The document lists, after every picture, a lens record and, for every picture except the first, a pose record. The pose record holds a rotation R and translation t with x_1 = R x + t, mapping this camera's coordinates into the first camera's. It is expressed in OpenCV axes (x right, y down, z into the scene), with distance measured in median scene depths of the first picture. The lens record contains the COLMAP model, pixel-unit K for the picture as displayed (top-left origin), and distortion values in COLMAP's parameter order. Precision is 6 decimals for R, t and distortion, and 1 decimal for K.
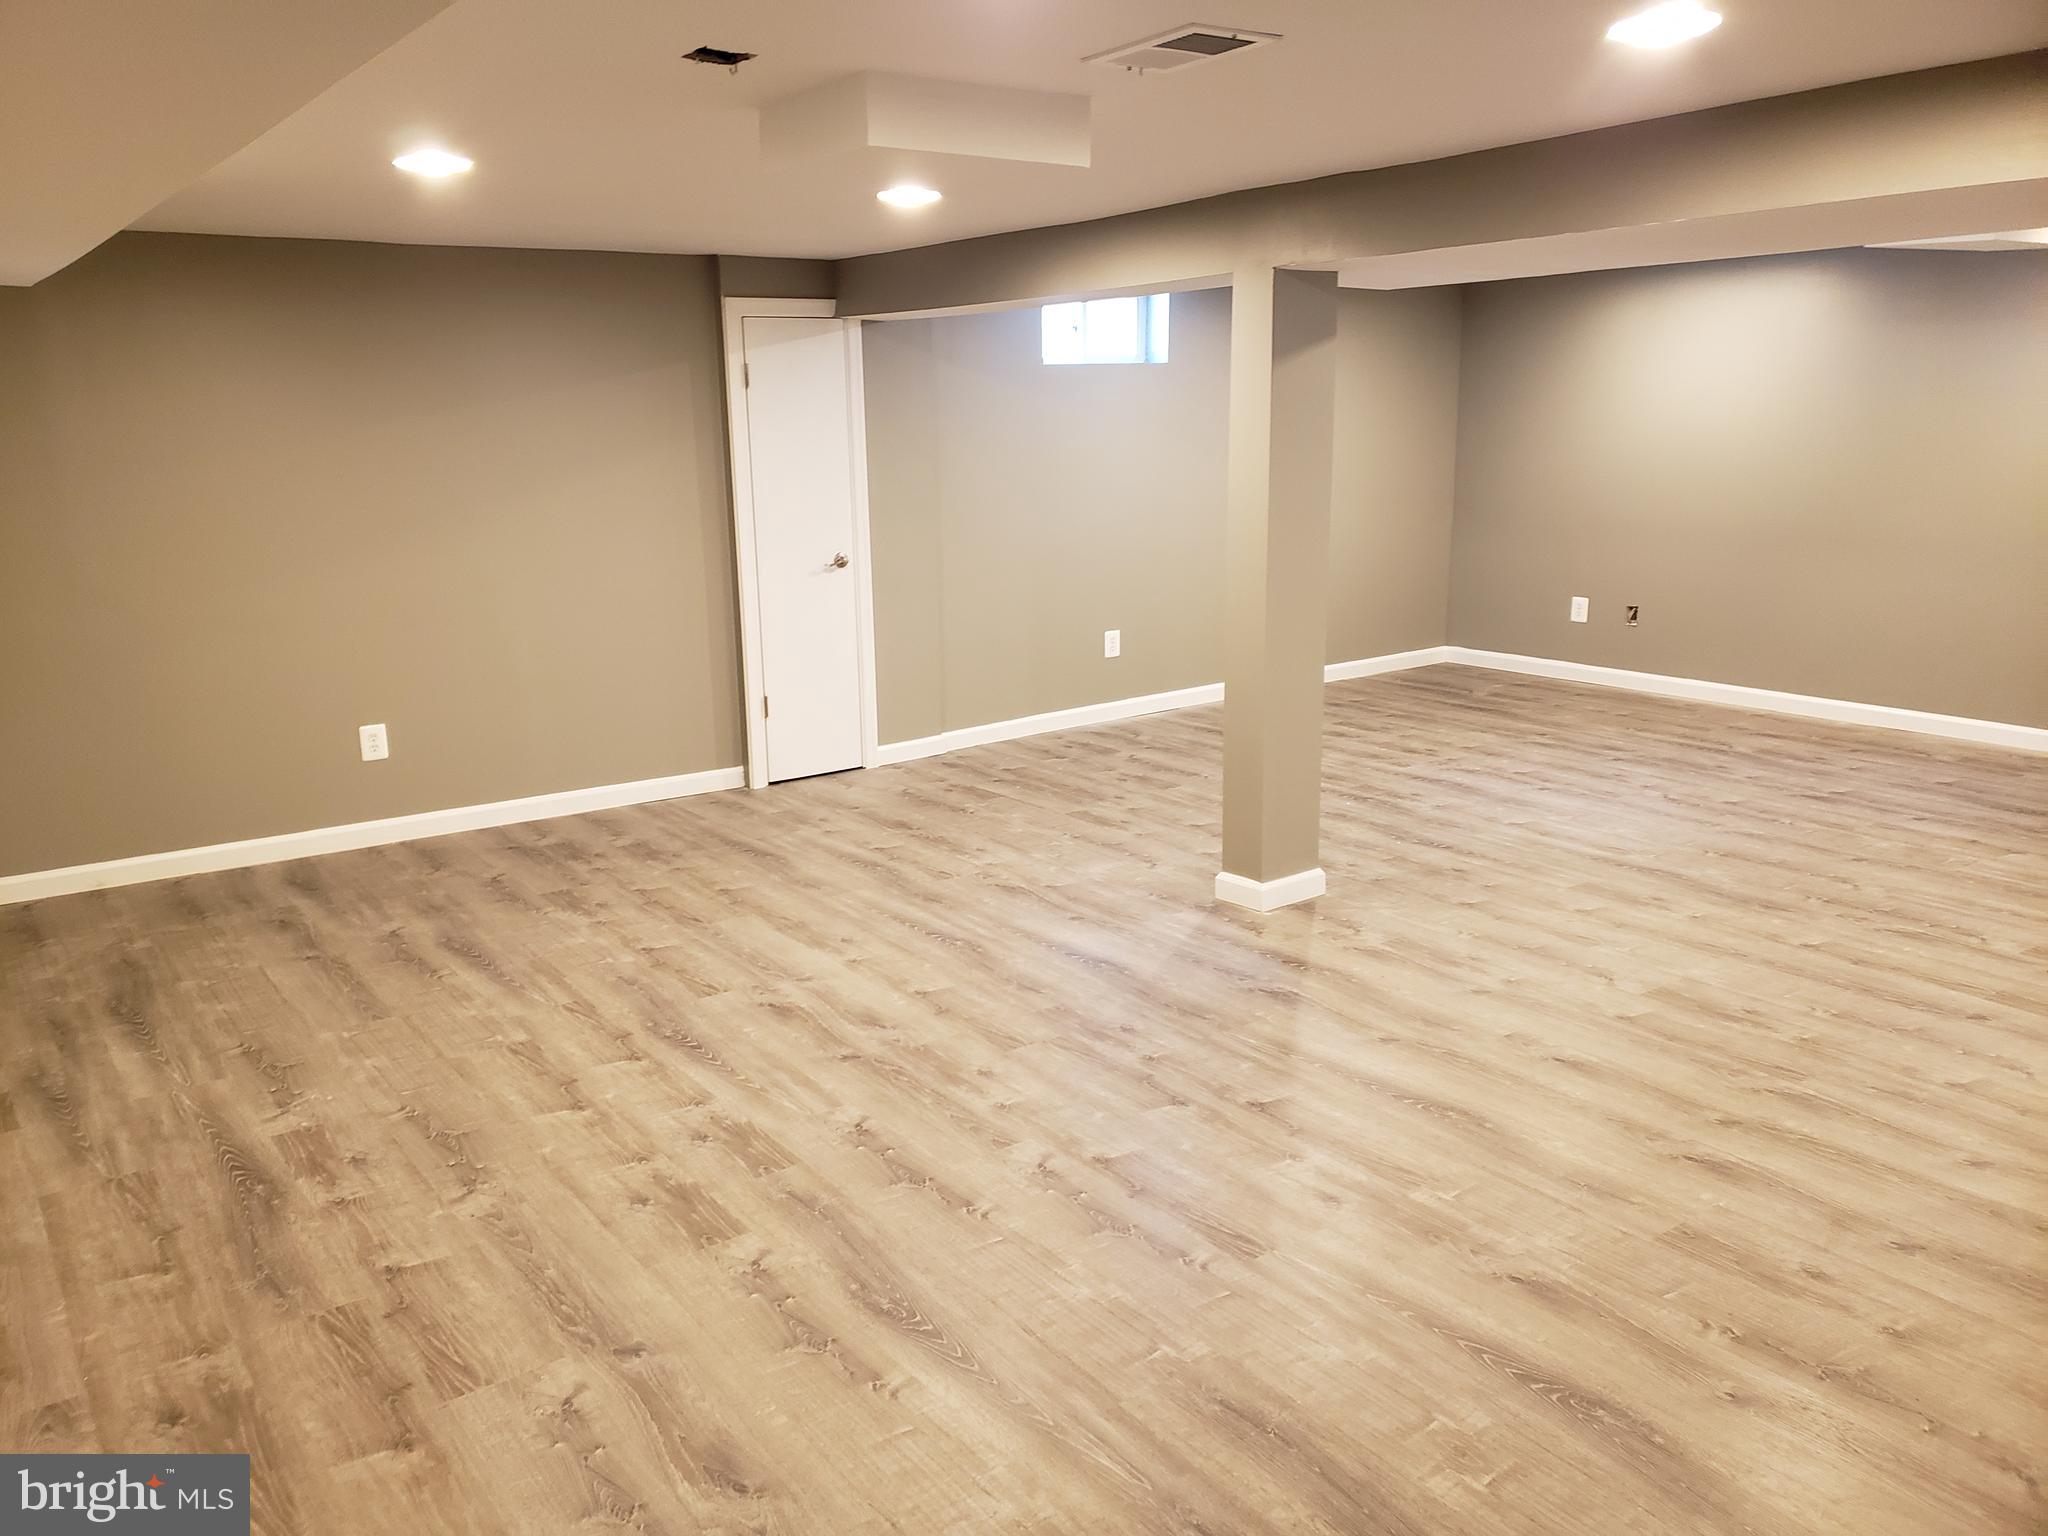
lens RADIAL K [[1580.8, 0, 957.5], [0, 1580.8, 759.9], [0, 0, 1]] dist [0.122673, -0.153664]
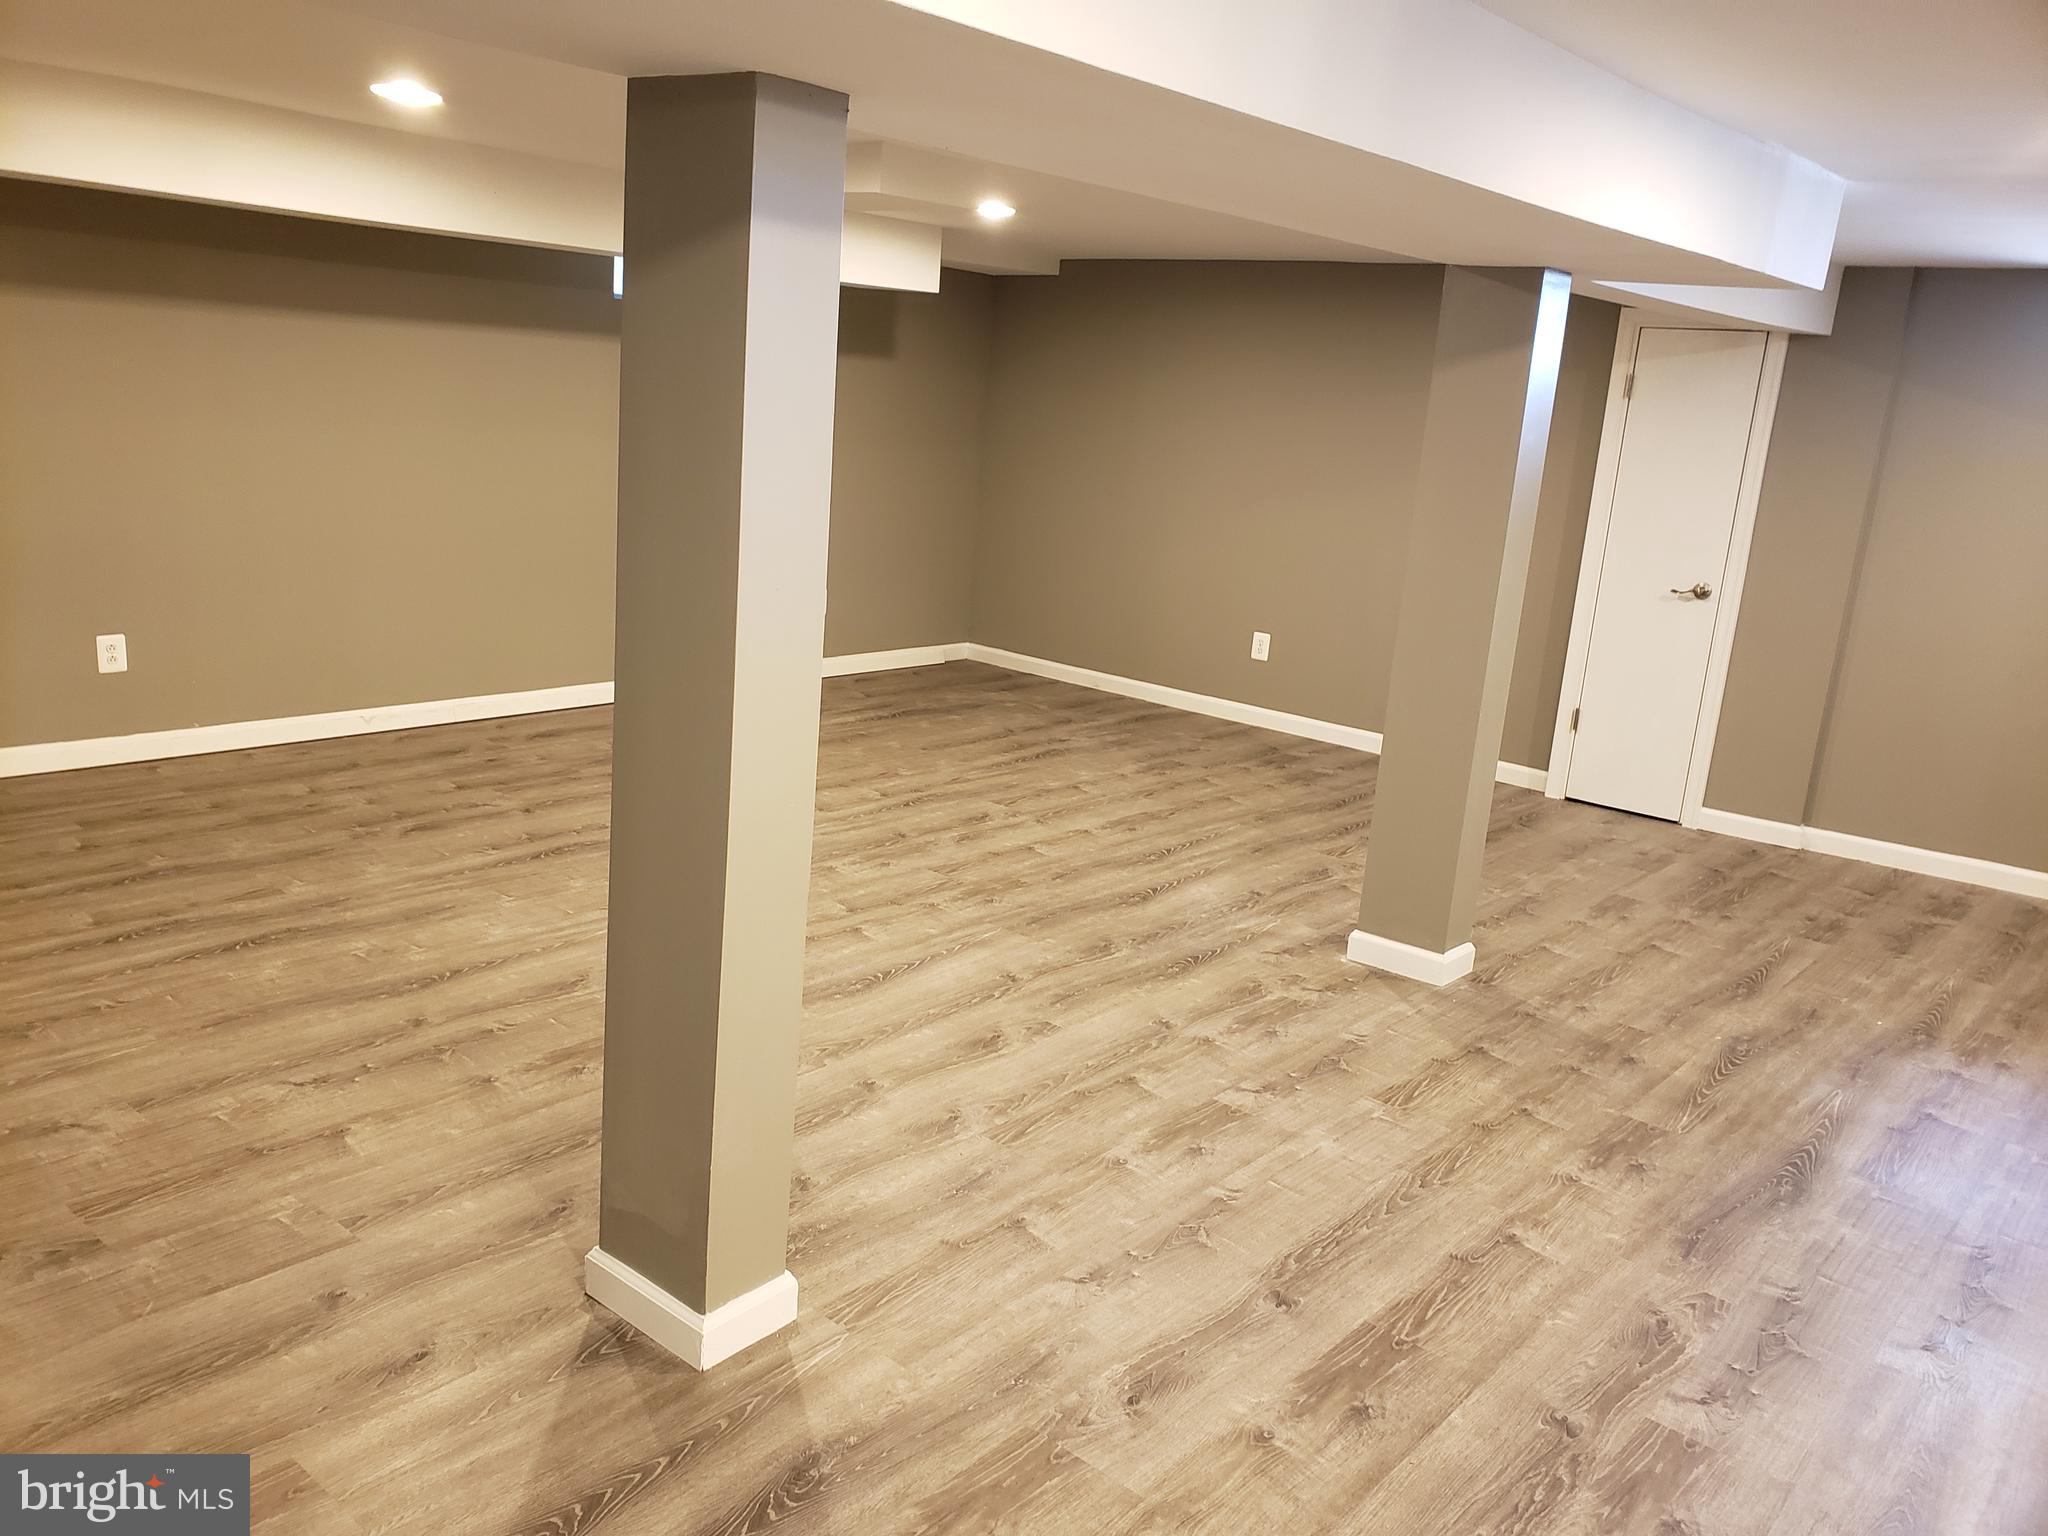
lens RADIAL K [[1590.0, 0, 1024.0], [0, 1590.0, 768.0], [0, 0, 1]] dist [0.062177, -0.081396]
pose [[0.249976, 0.267935, -0.930442, 1.024929], [-0.288593, 0.937891, 0.192546, -0.138145], [0.924243, 0.220388, 0.311774, 0.541024]]
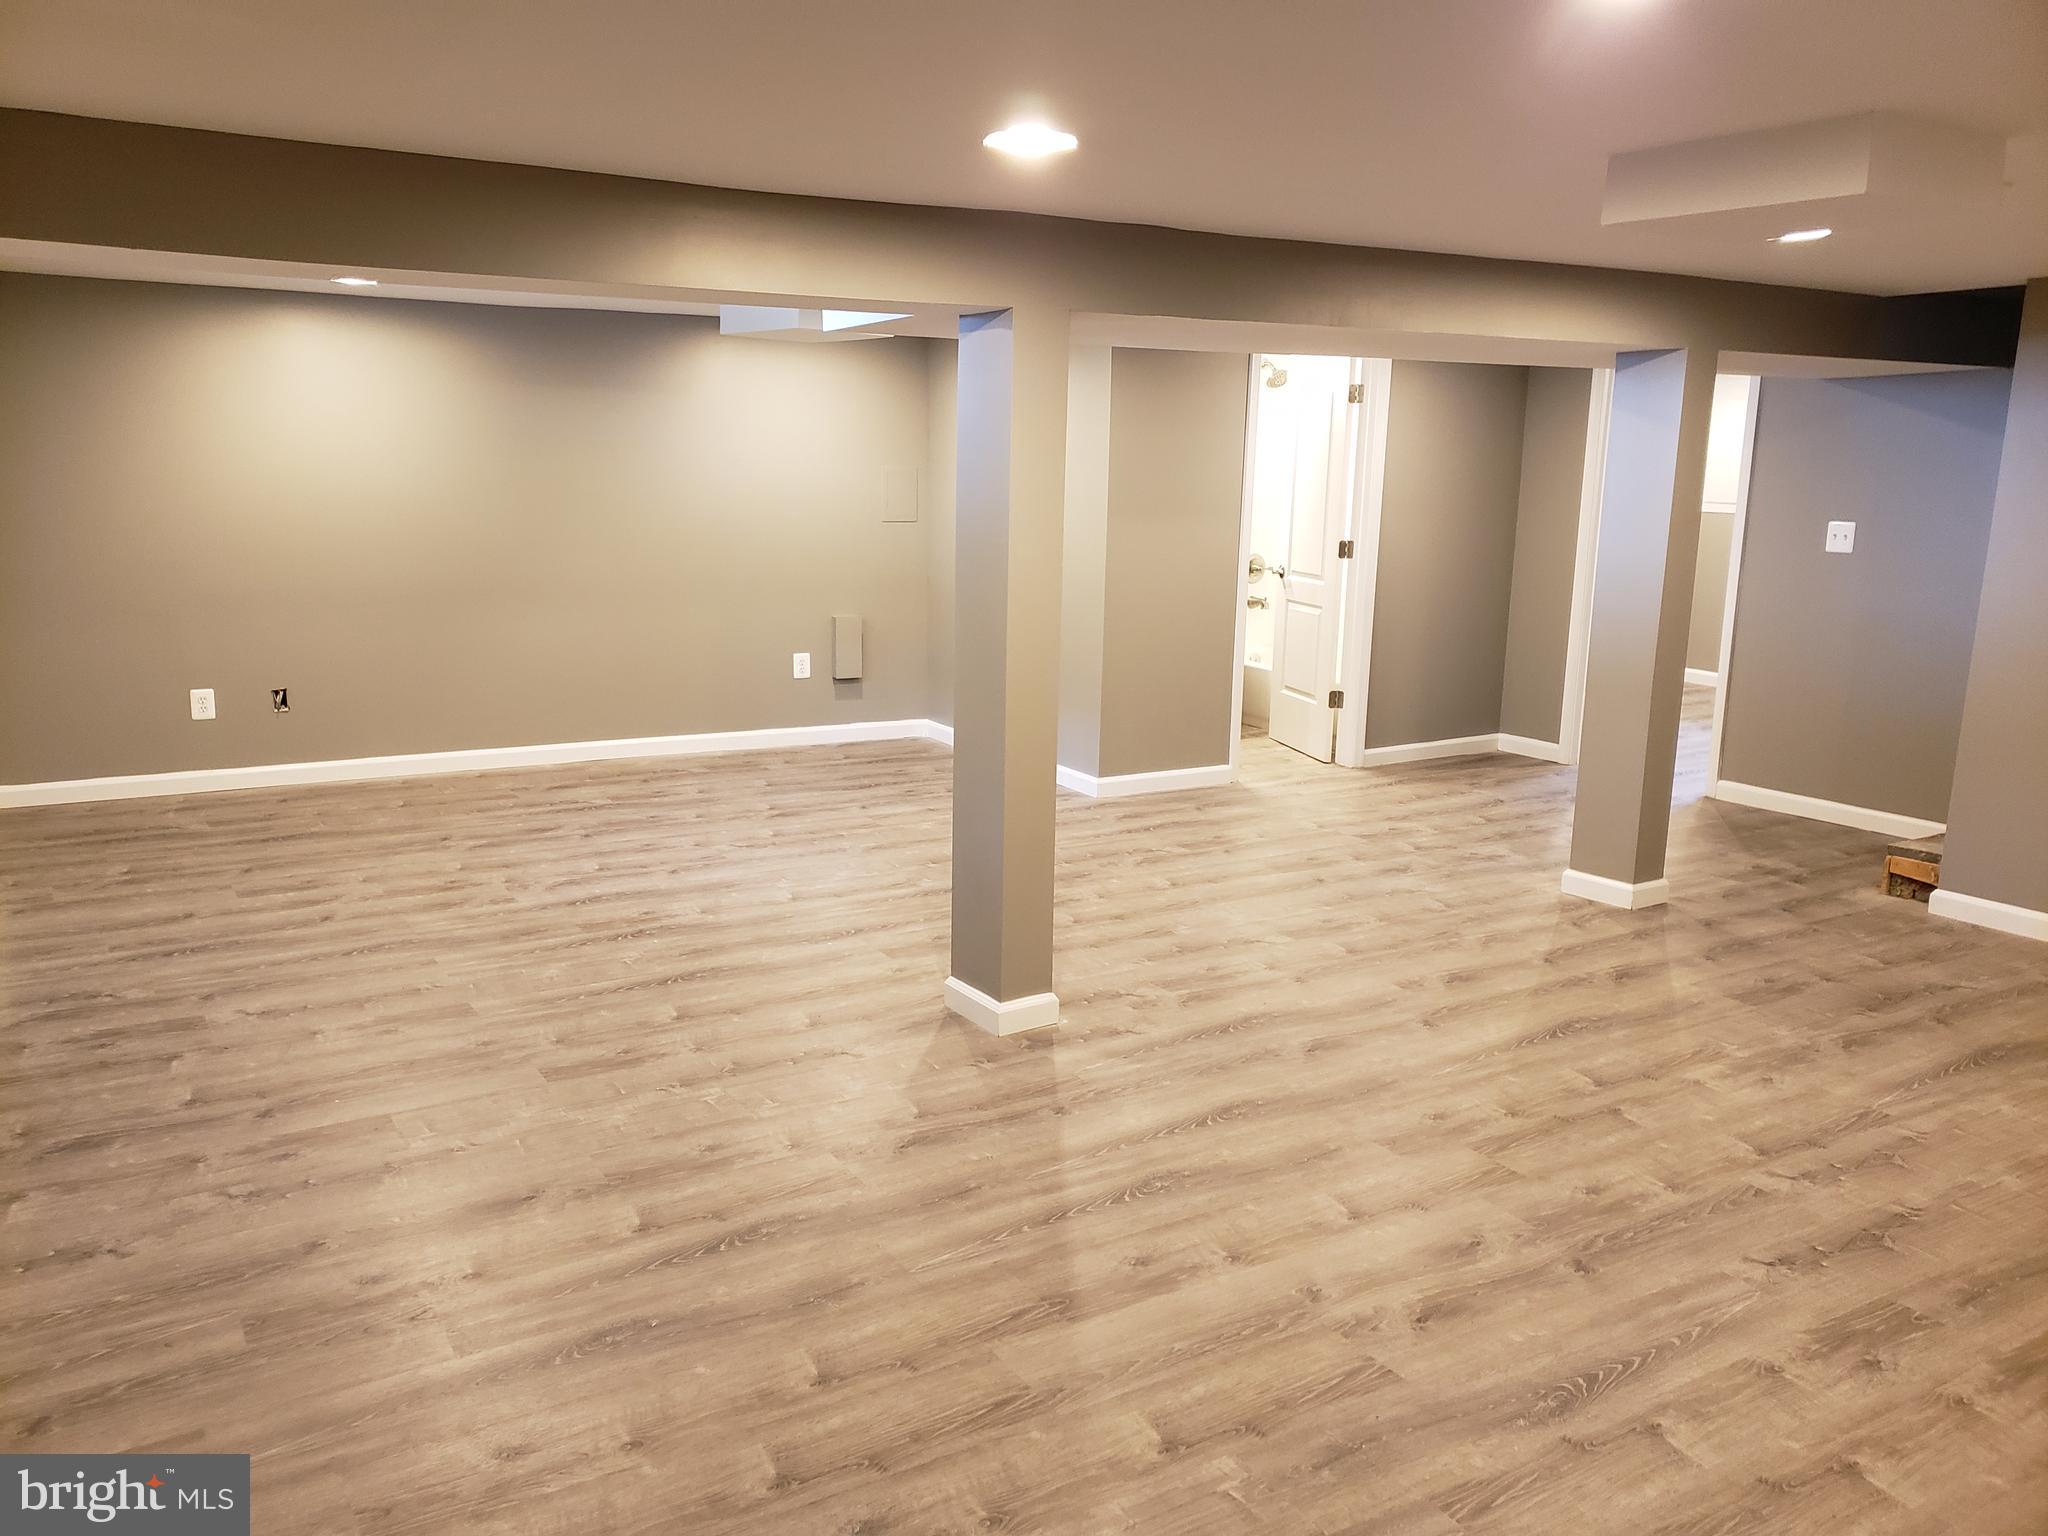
lens RADIAL K [[1590.0, 0, 1024.0], [0, 1590.0, 768.0], [0, 0, 1]] dist [0.062177, -0.081396]
pose [[0.063204, -0.180223, 0.981593, -0.689570], [0.202544, 0.965407, 0.164210, -0.201772], [-0.977231, 0.188437, 0.097521, 0.951590]]
